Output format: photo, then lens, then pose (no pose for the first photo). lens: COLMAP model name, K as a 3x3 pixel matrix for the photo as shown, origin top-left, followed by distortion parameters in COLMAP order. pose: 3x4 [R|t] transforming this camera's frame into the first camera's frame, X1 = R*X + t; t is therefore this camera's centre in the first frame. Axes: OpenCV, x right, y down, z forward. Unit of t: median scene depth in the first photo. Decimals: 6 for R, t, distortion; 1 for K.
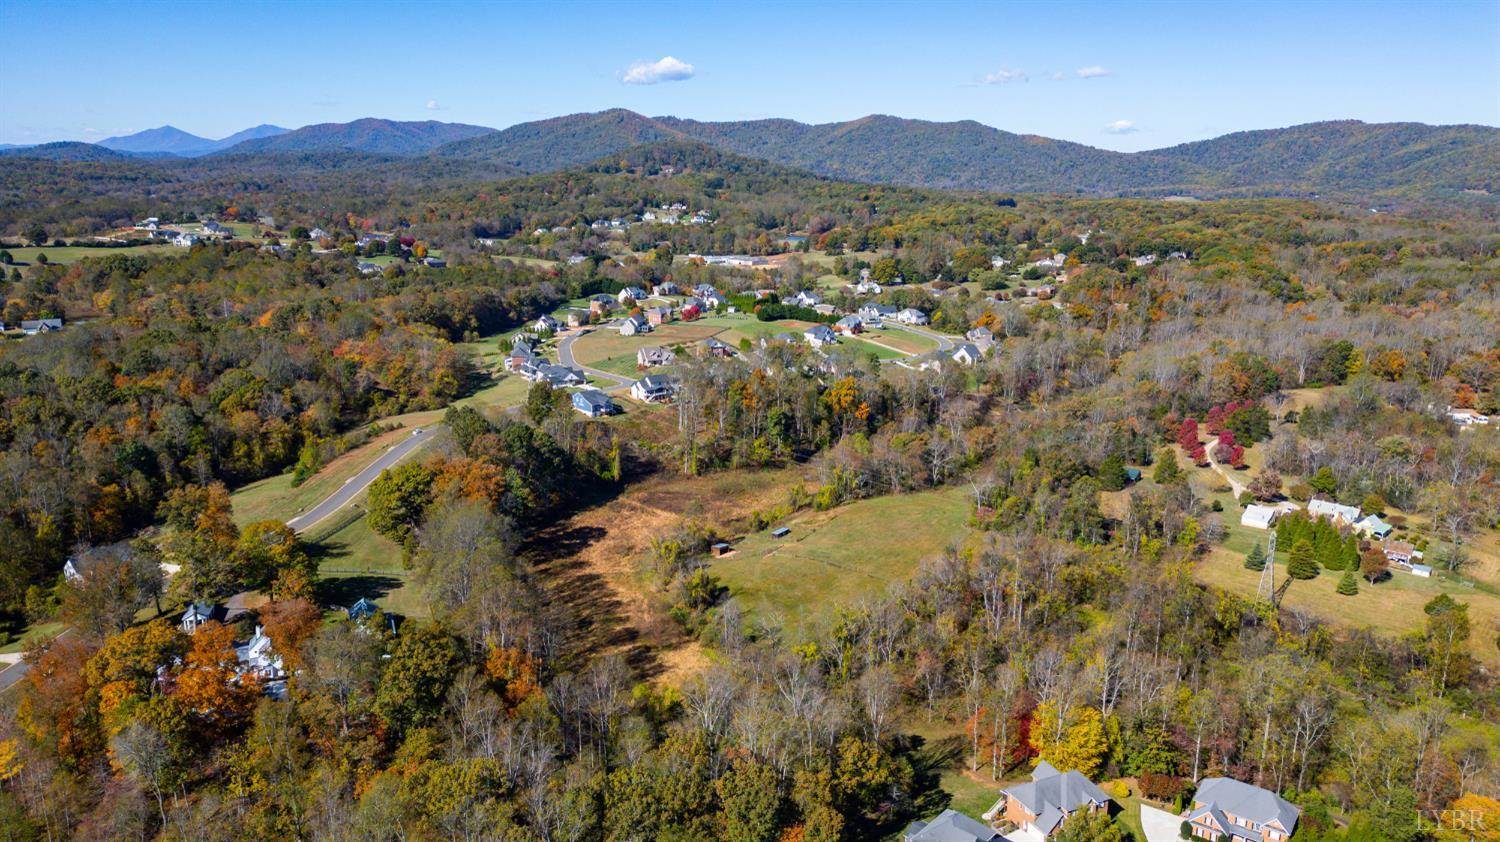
lens RADIAL K [[1046.1, 0, 750.0], [0, 1046.1, 421.0], [0, 0, 1]] dist [0.100732, -0.119516]
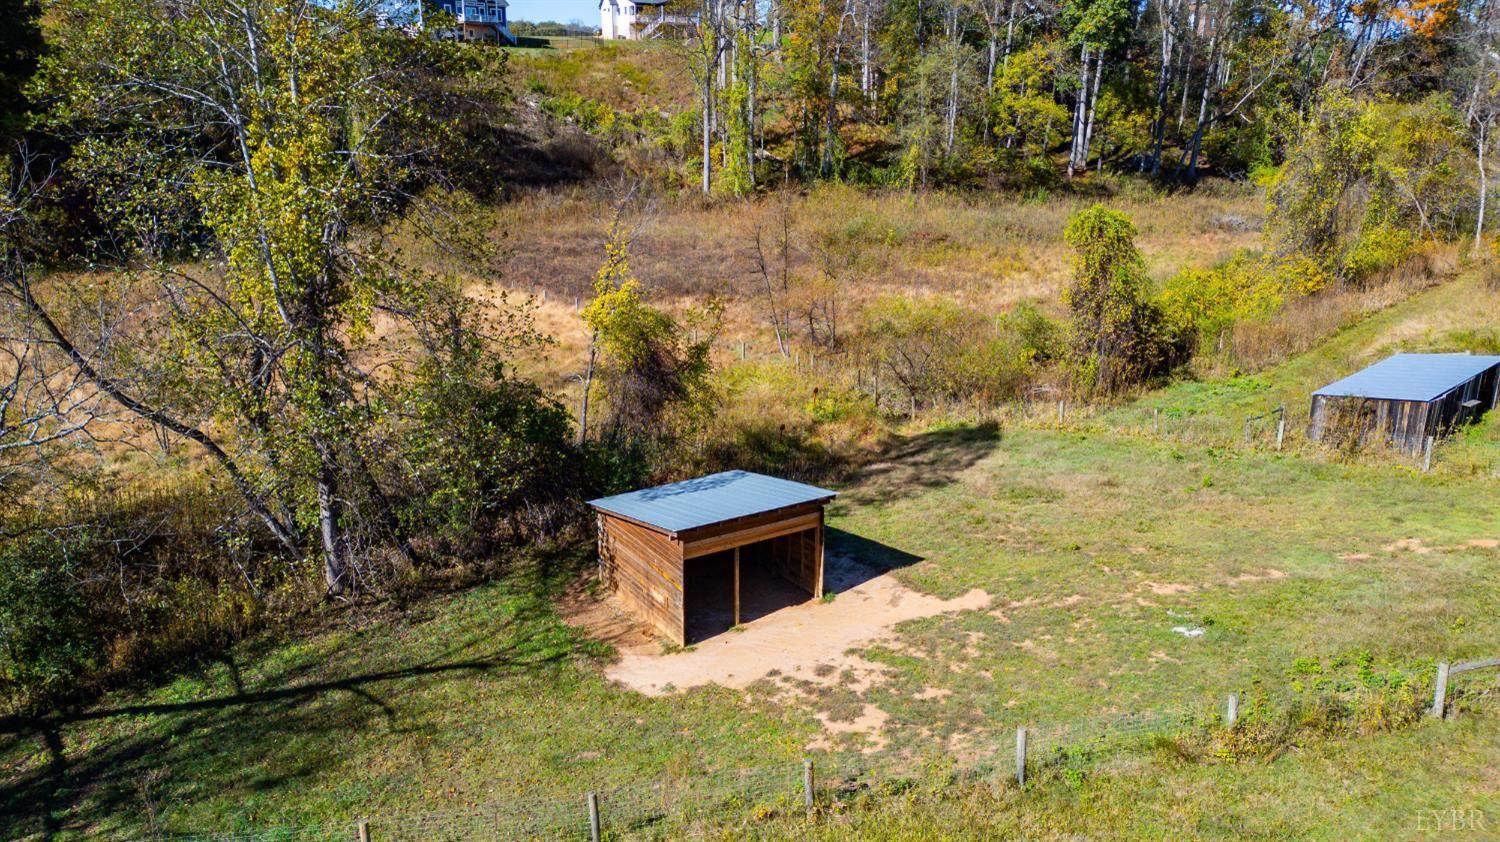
lens RADIAL K [[1046.1, 0, 750.0], [0, 1046.1, 421.0], [0, 0, 1]] dist [0.100732, -0.119516]
pose [[0.987841, 0.037280, -0.150928, -0.011670], [-0.029930, 0.998266, 0.050685, 0.086954], [0.152556, -0.045552, 0.987244, 0.737195]]
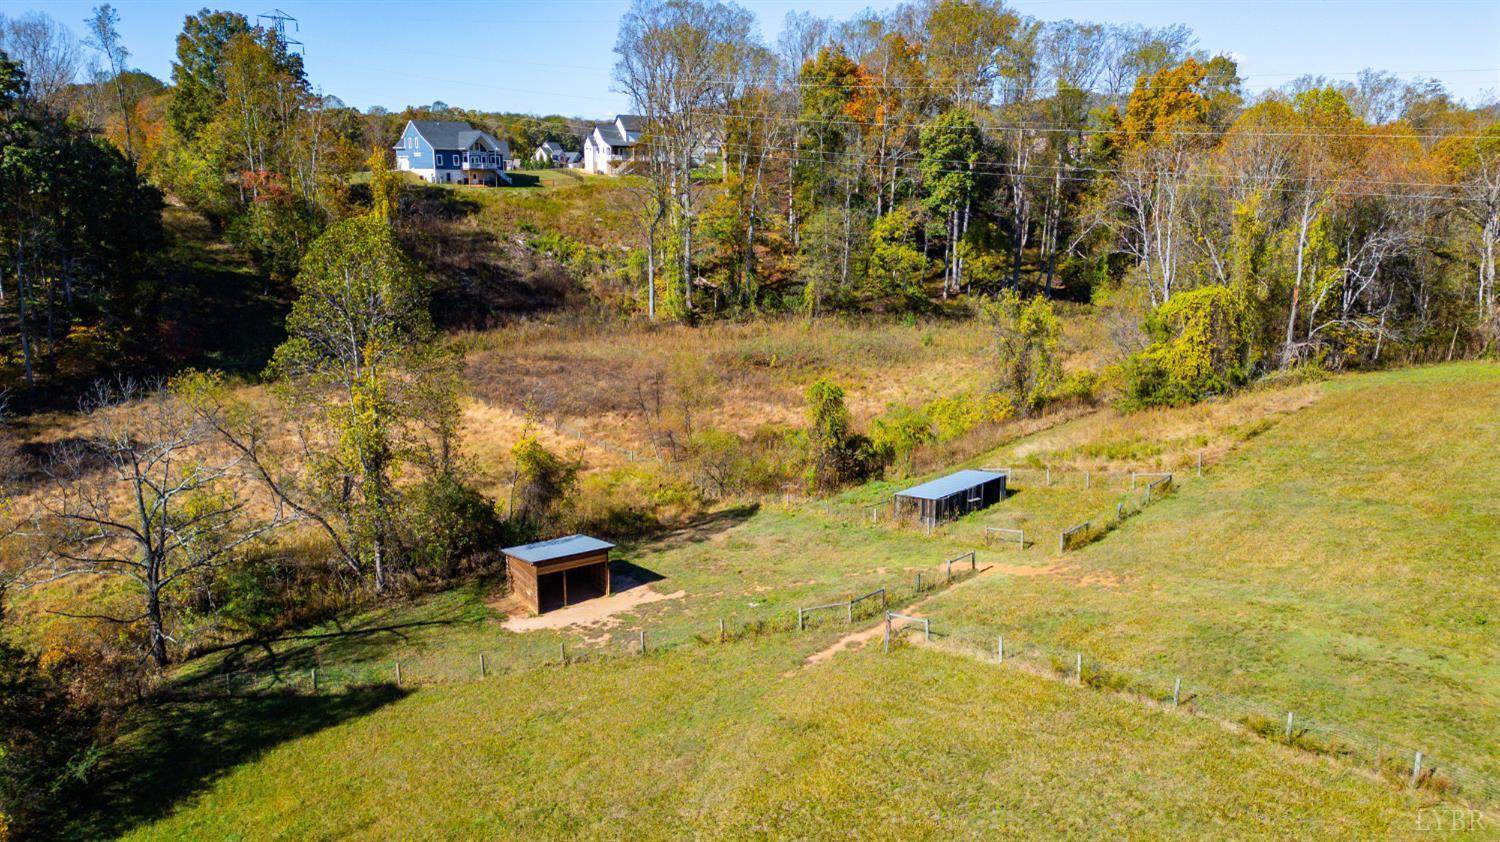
lens RADIAL K [[1046.1, 0, 750.0], [0, 1046.1, 421.0], [0, 0, 1]] dist [0.100732, -0.119516]
pose [[0.986534, 0.029329, -0.160903, 0.019348], [-0.030674, 0.999512, -0.005881, 0.079314], [0.160652, 0.010737, 0.986953, 0.675242]]
